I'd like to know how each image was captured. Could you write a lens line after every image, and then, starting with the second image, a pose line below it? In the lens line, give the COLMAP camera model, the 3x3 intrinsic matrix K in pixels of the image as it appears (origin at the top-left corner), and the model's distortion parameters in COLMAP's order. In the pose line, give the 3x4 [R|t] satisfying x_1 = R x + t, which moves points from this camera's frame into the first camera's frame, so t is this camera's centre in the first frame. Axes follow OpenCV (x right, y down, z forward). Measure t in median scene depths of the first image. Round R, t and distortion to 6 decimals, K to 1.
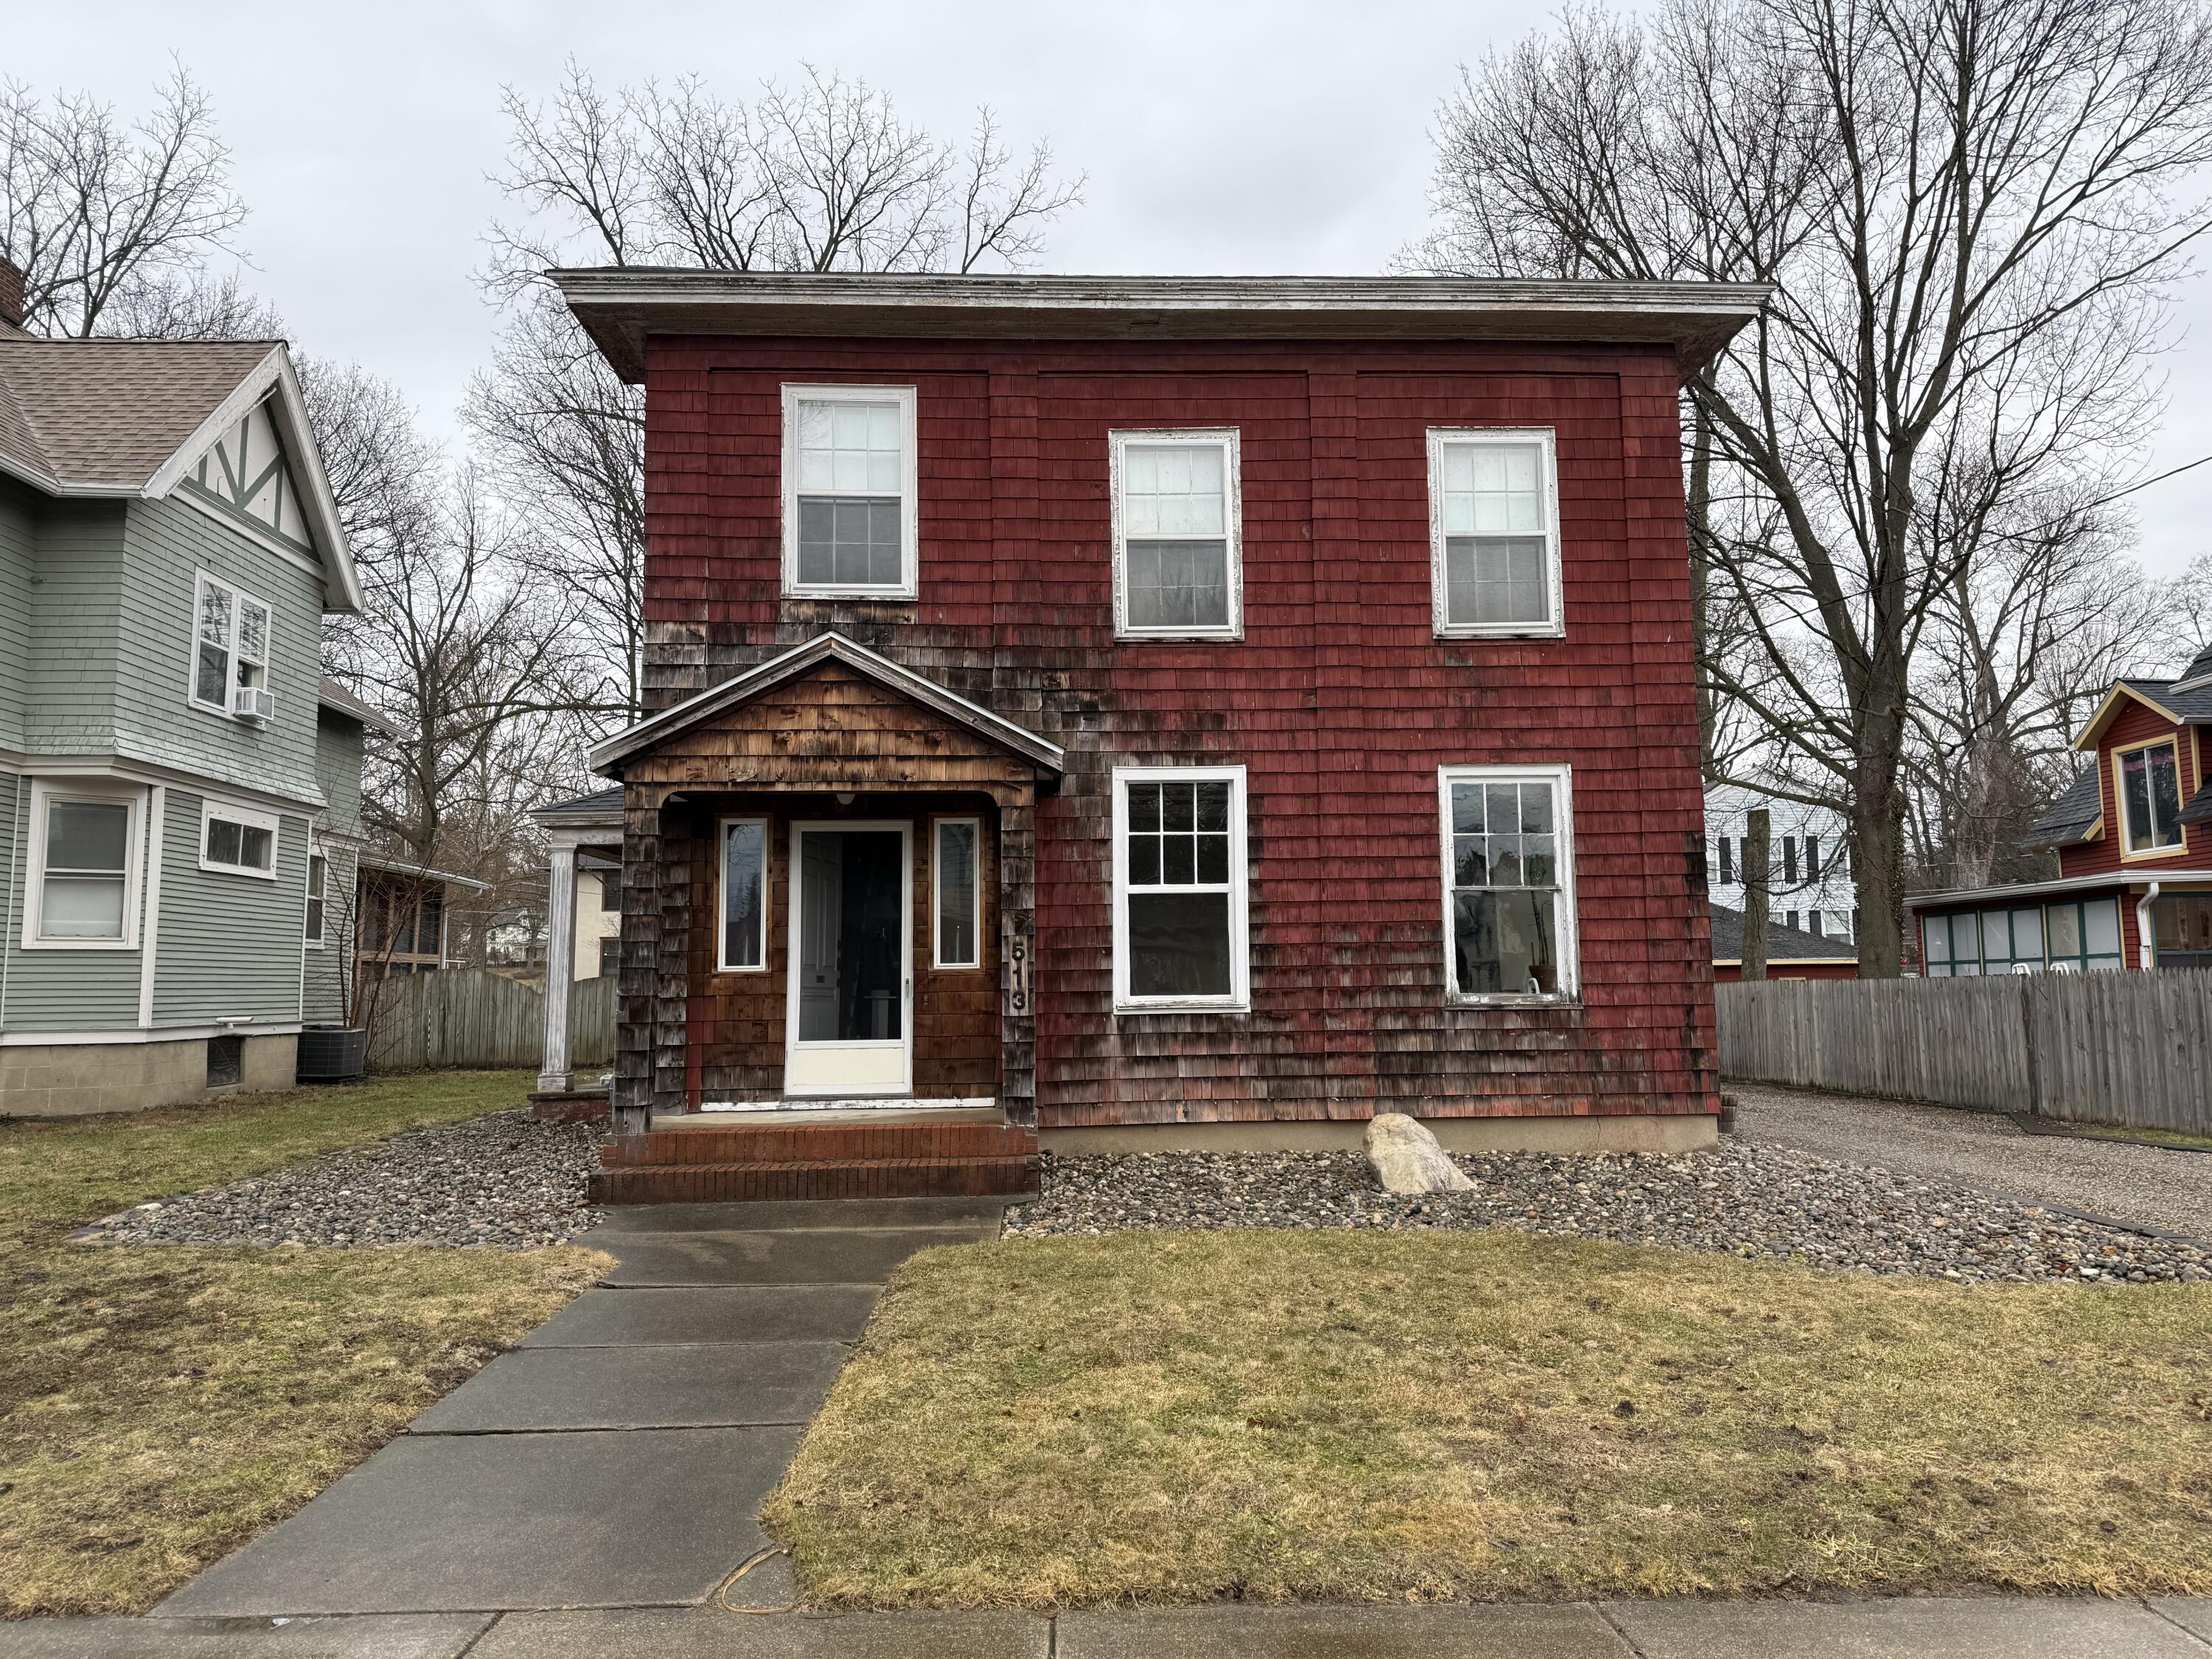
lens RADIAL K [[1558.0, 0, 1083.9], [0, 1558.0, 829.0], [0, 0, 1]] dist [0.049964, -0.071797]
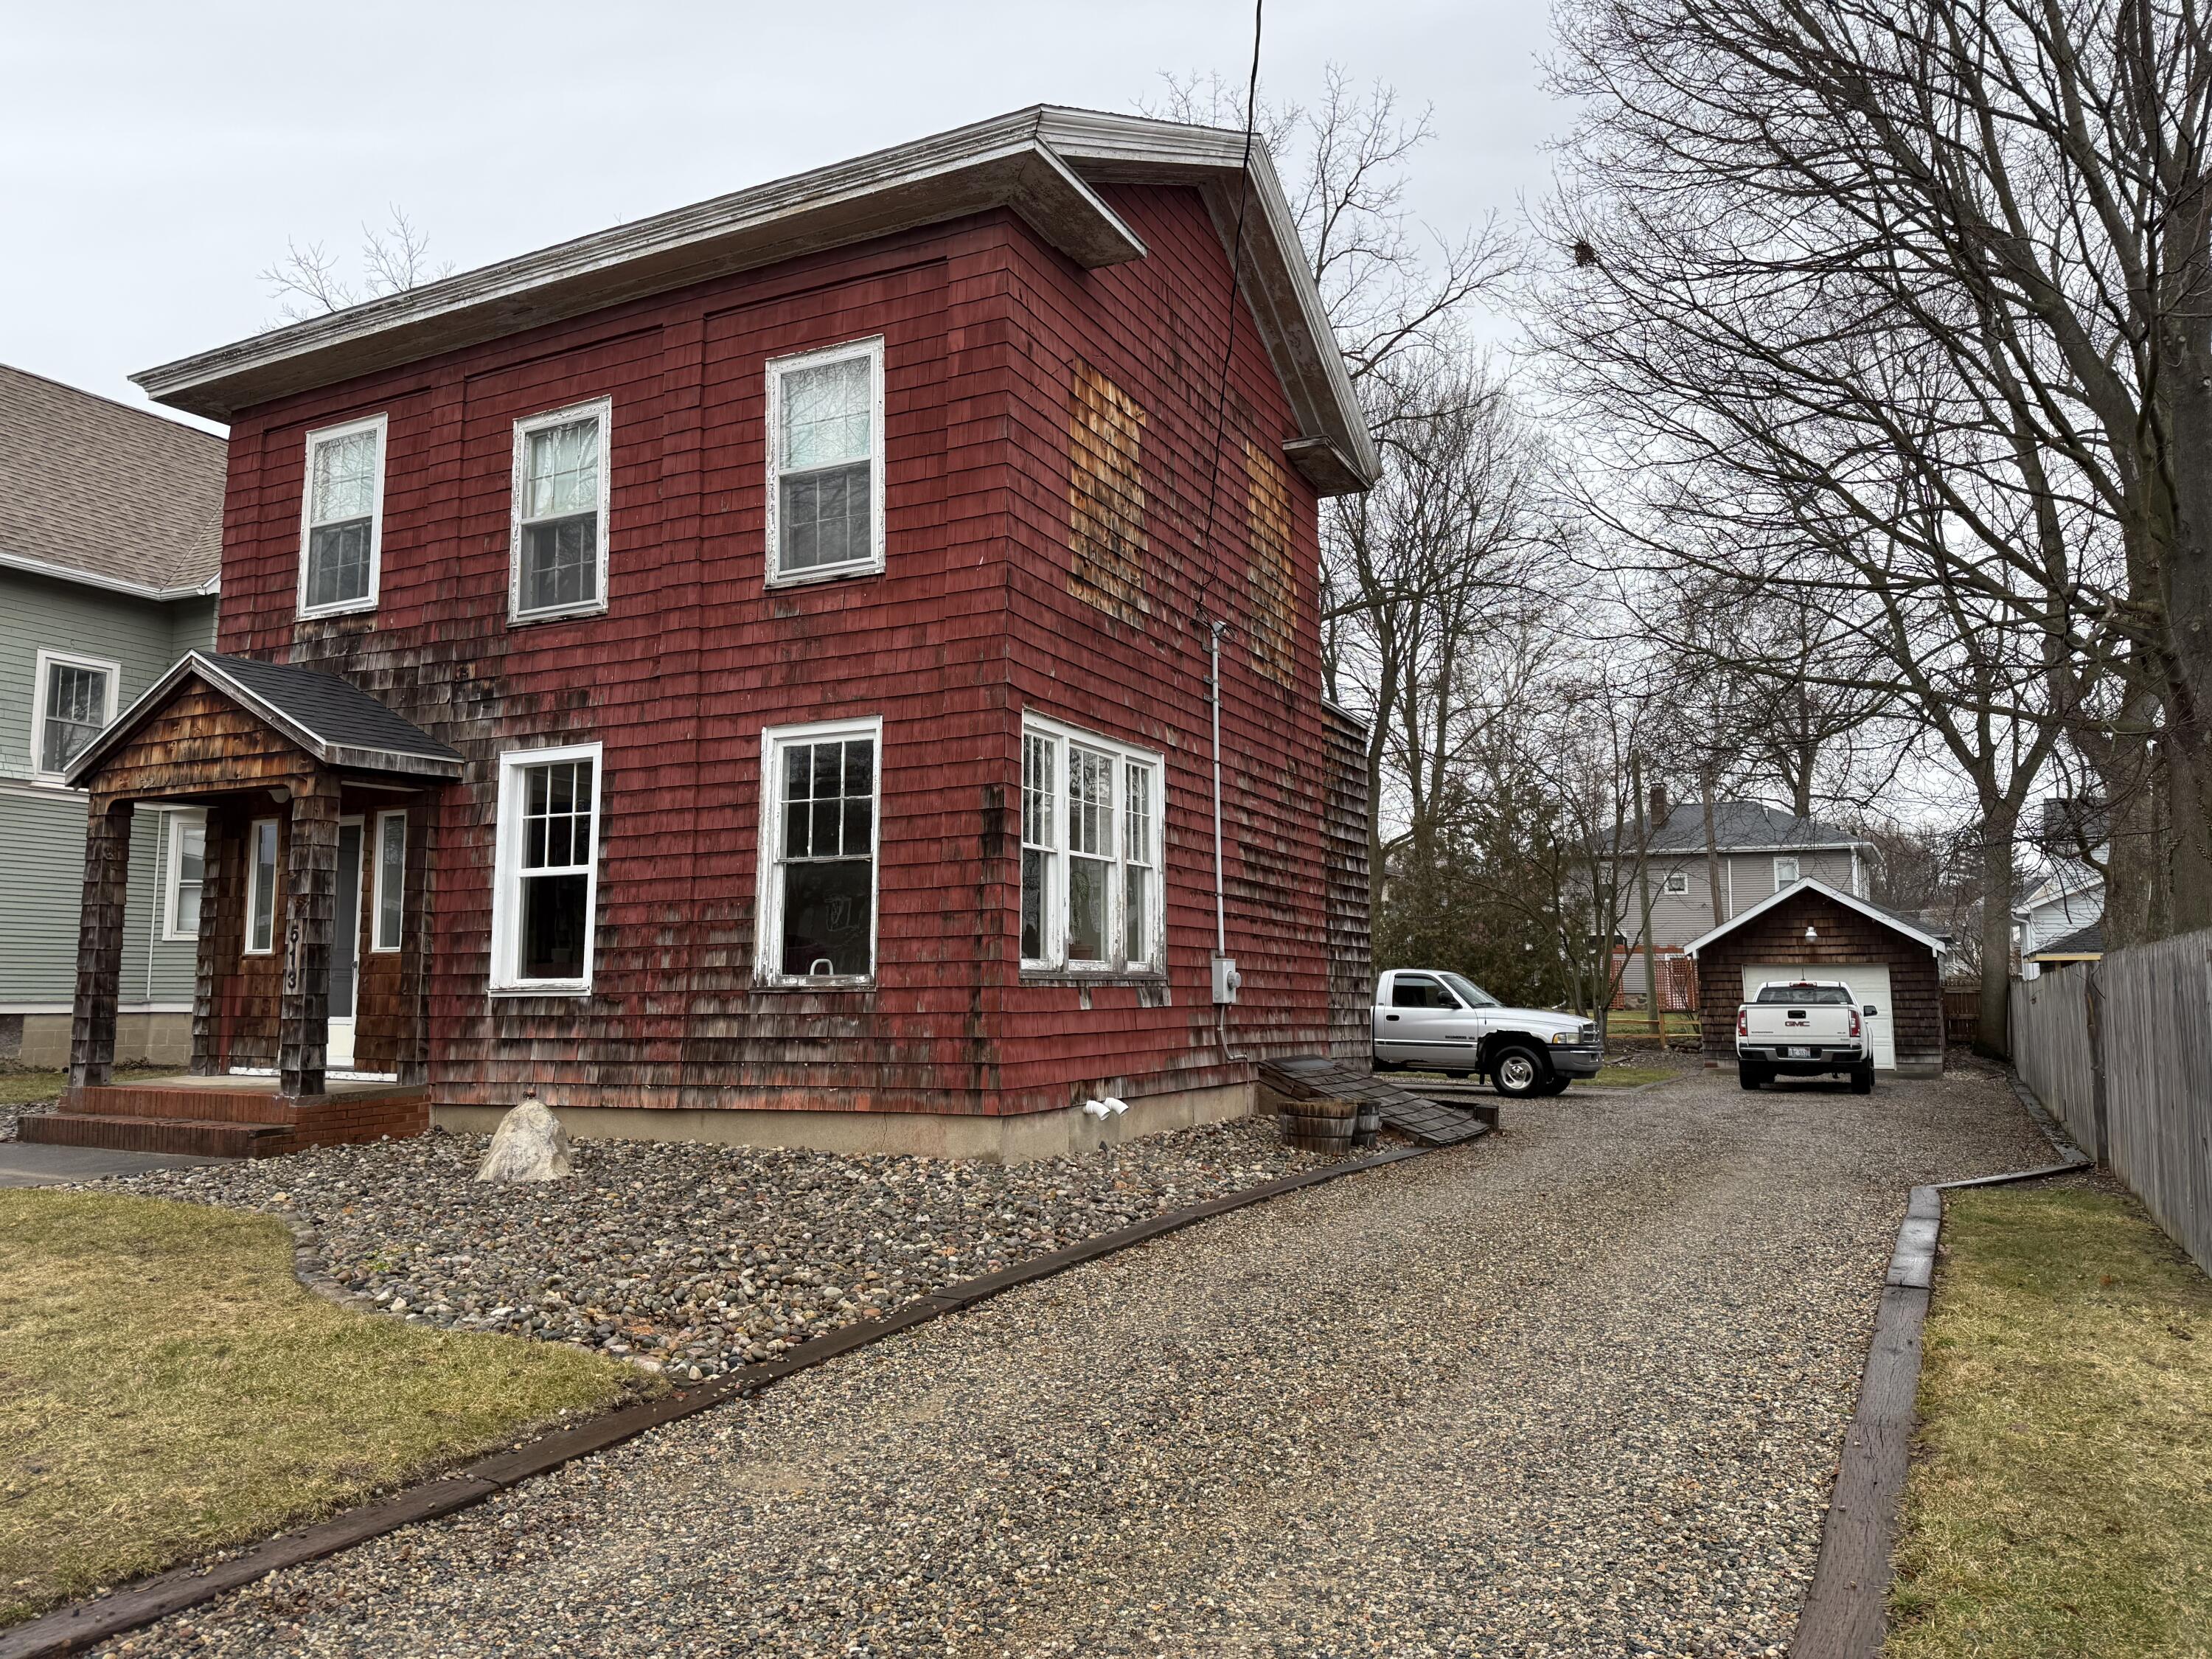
lens RADIAL K [[1558.0, 0, 1109.6], [0, 1558.0, 843.6], [0, 0, 1]] dist [0.049964, -0.071797]
pose [[0.882665, -0.039836, -0.468312, 0.839495], [0.044360, 0.999015, -0.001371, 0.038018], [0.467905, -0.019564, 0.883562, 0.284311]]
